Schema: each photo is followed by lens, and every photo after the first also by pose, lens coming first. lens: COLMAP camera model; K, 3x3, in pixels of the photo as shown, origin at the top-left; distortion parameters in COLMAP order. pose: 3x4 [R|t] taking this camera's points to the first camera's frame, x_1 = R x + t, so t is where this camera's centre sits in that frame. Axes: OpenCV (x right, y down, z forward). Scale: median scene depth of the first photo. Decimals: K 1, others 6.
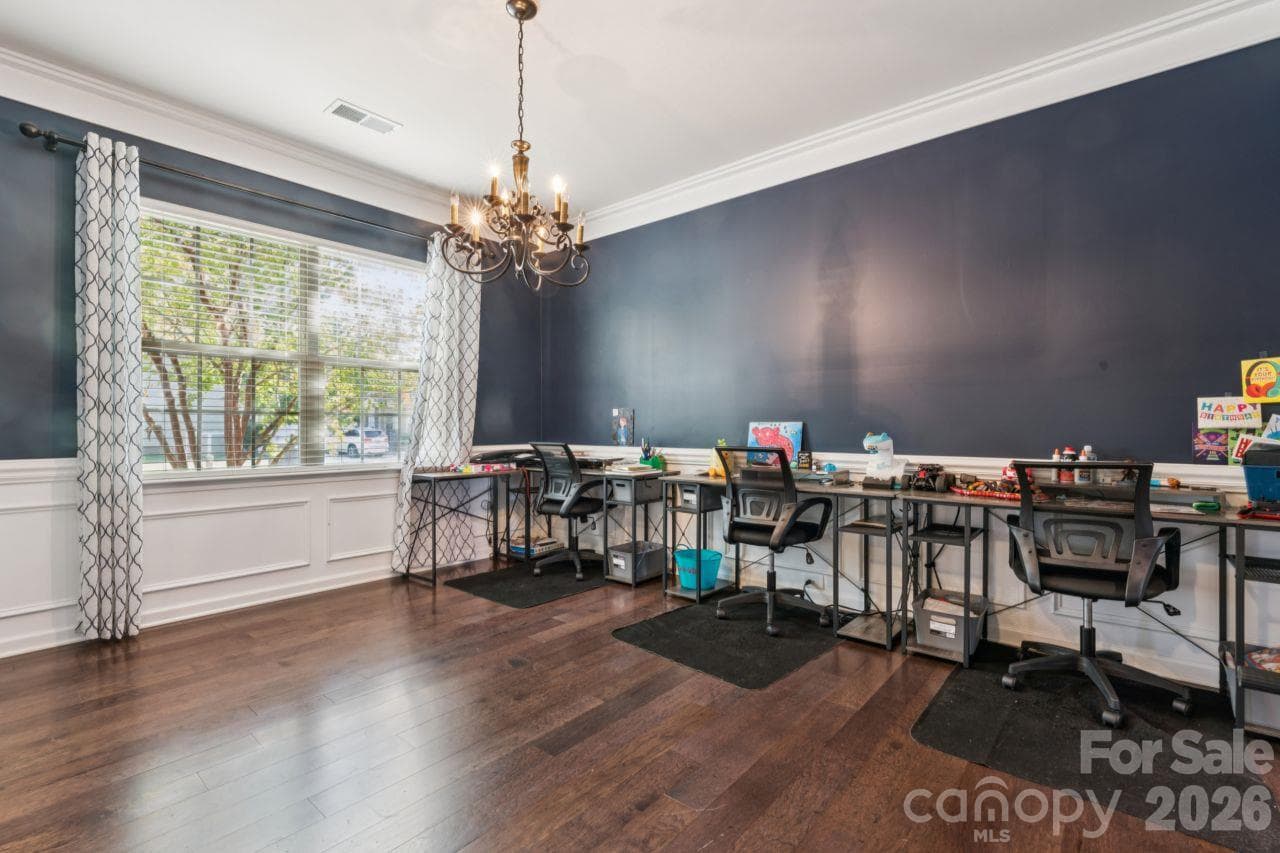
lens RADIAL K [[579.4, 0, 641.5], [0, 579.4, 428.7], [0, 0, 1]] dist [0.000059, -0.000225]
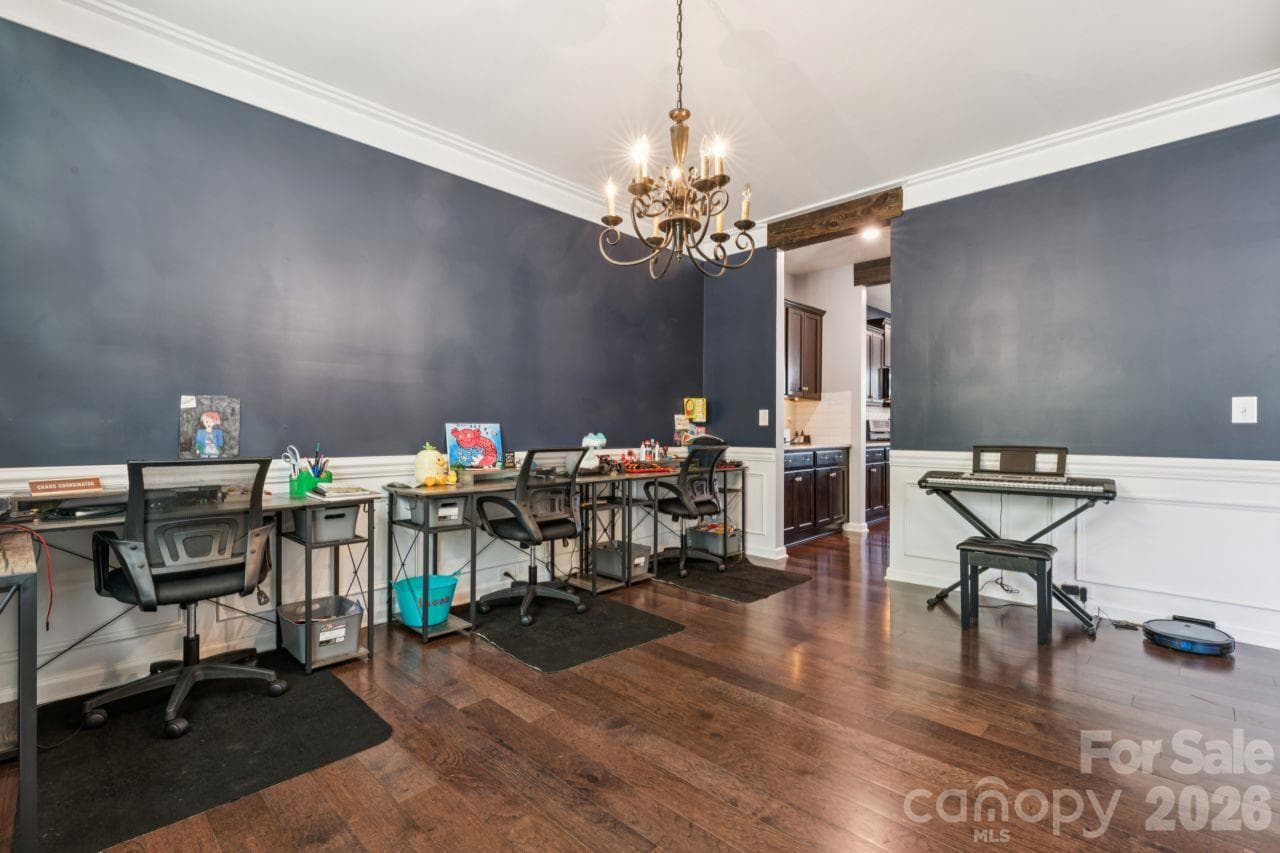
lens RADIAL K [[579.4, 0, 642.6], [0, 579.4, 426.9], [0, 0, 1]] dist [0.000059, -0.000225]
pose [[0.050532, 0.006066, 0.998704, -0.737379], [0.004371, 0.999971, -0.006295, 0.001658], [-0.998713, 0.004683, 0.050504, 0.674682]]
